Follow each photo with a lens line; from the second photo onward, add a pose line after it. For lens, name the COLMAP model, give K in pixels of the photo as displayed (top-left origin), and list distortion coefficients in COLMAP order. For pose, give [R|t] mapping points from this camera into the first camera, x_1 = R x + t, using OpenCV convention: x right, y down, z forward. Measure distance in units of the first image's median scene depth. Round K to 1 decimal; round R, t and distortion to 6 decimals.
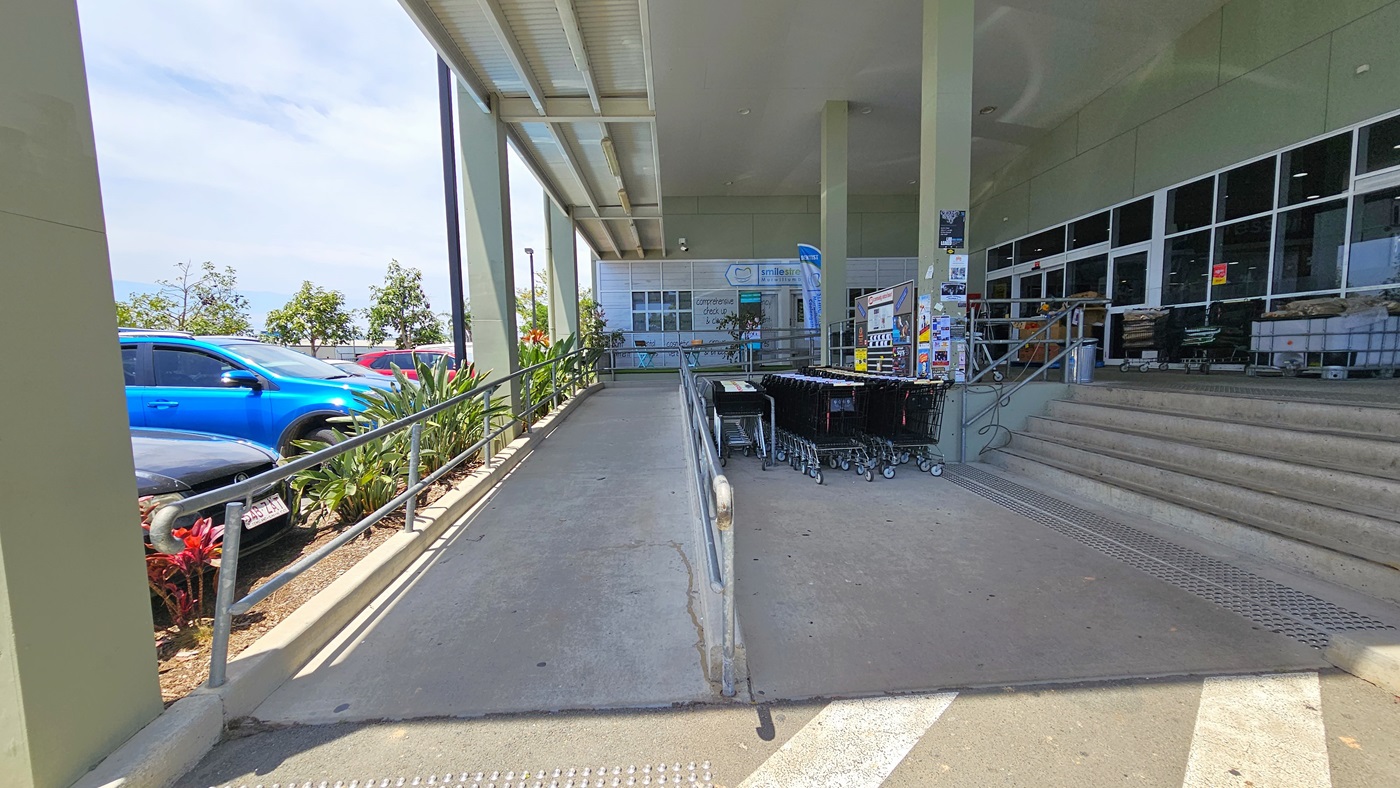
lens RADIAL K [[563.7, 0, 701.6], [0, 563.7, 401.2], [0, 0, 1]] dist [0.001148, 0.000080]
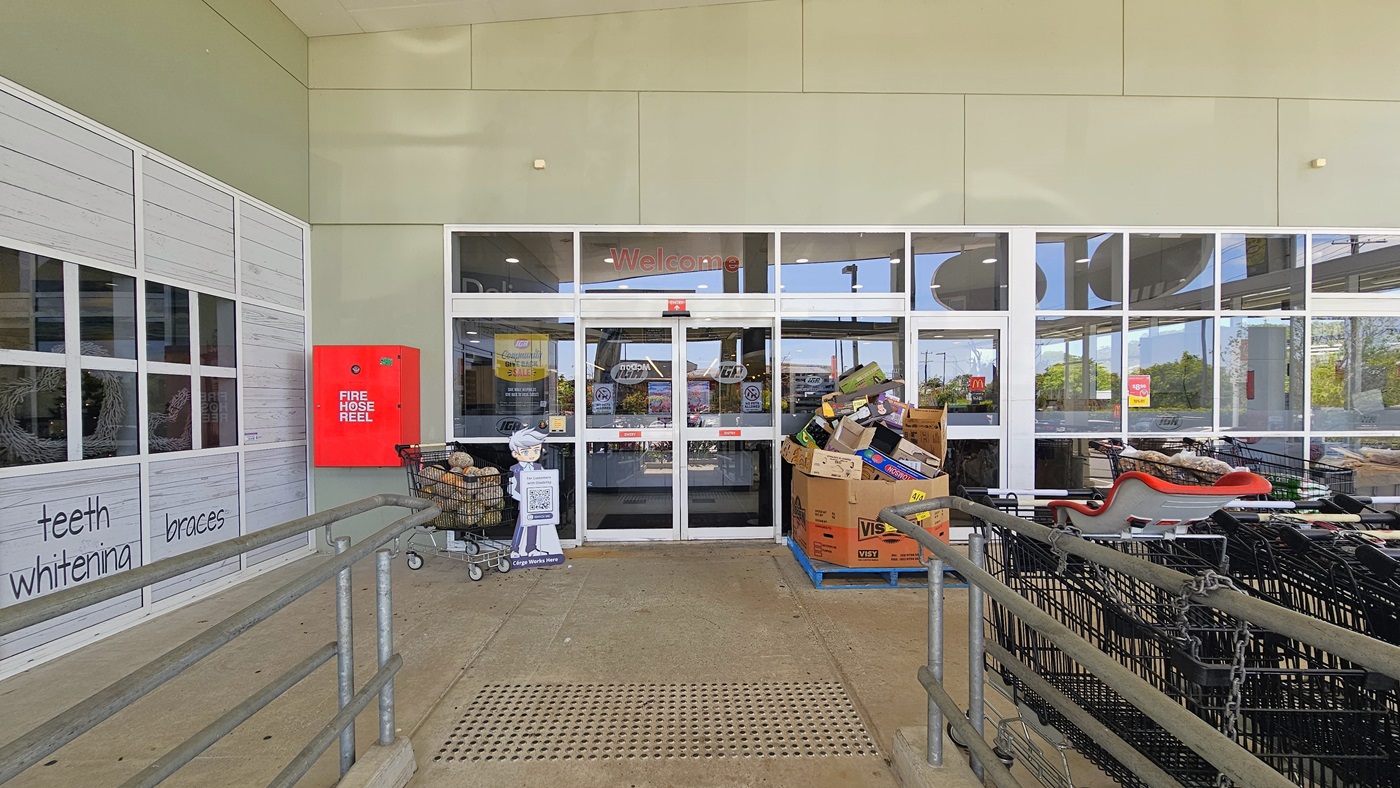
lens RADIAL K [[563.7, 0, 703.3], [0, 563.7, 402.1], [0, 0, 1]] dist [0.001148, 0.000080]
pose [[0.015117, 0.025620, 0.999557, 0.207615], [0.090682, 0.995517, -0.026888, -0.176782], [-0.995765, 0.091048, 0.012726, 1.089020]]
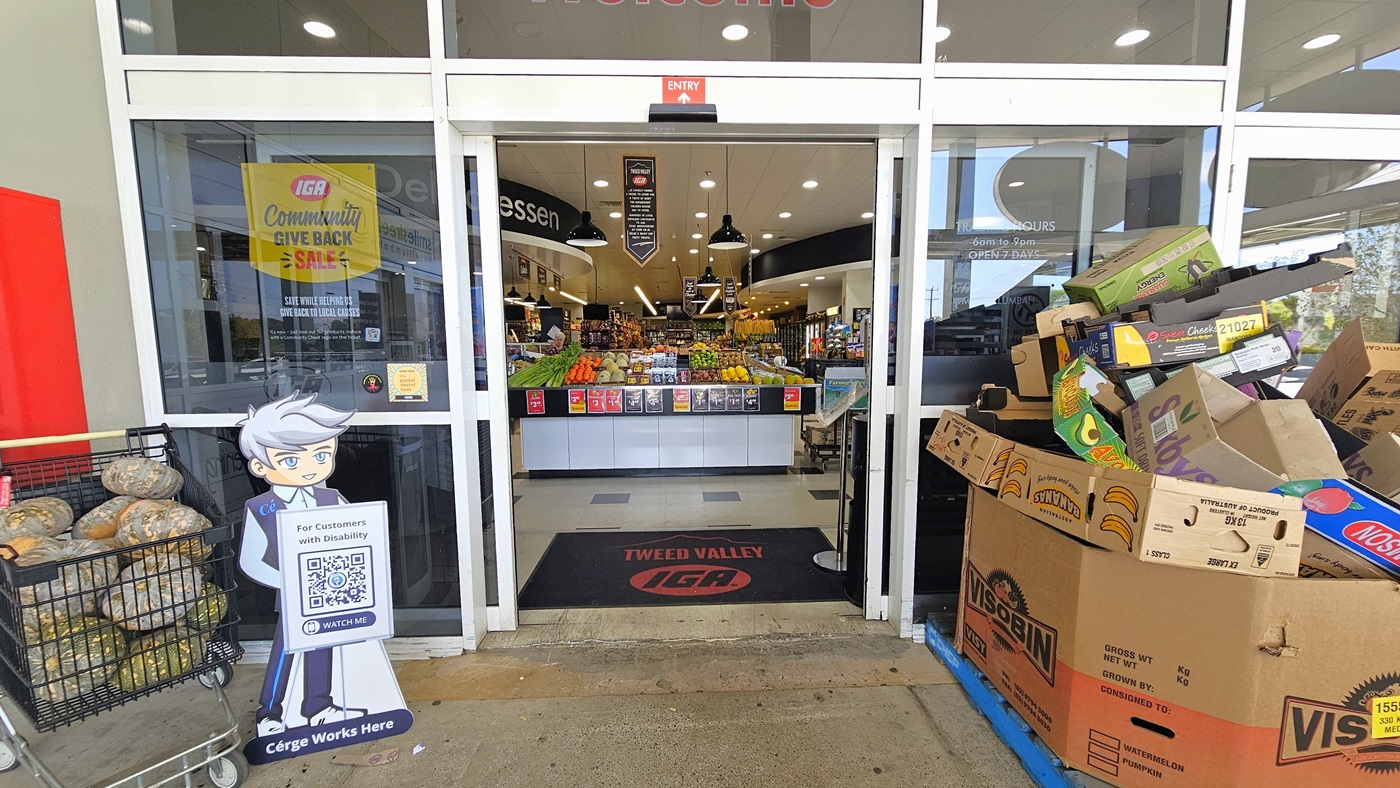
lens RADIAL K [[563.7, 0, 689.9], [0, 563.7, 408.5], [0, 0, 1]] dist [0.001148, 0.000080]
pose [[0.028362, -0.090331, 0.995508, 0.471038], [0.092531, 0.991870, 0.087364, -0.180950], [-0.995306, 0.089638, 0.036490, 1.110186]]
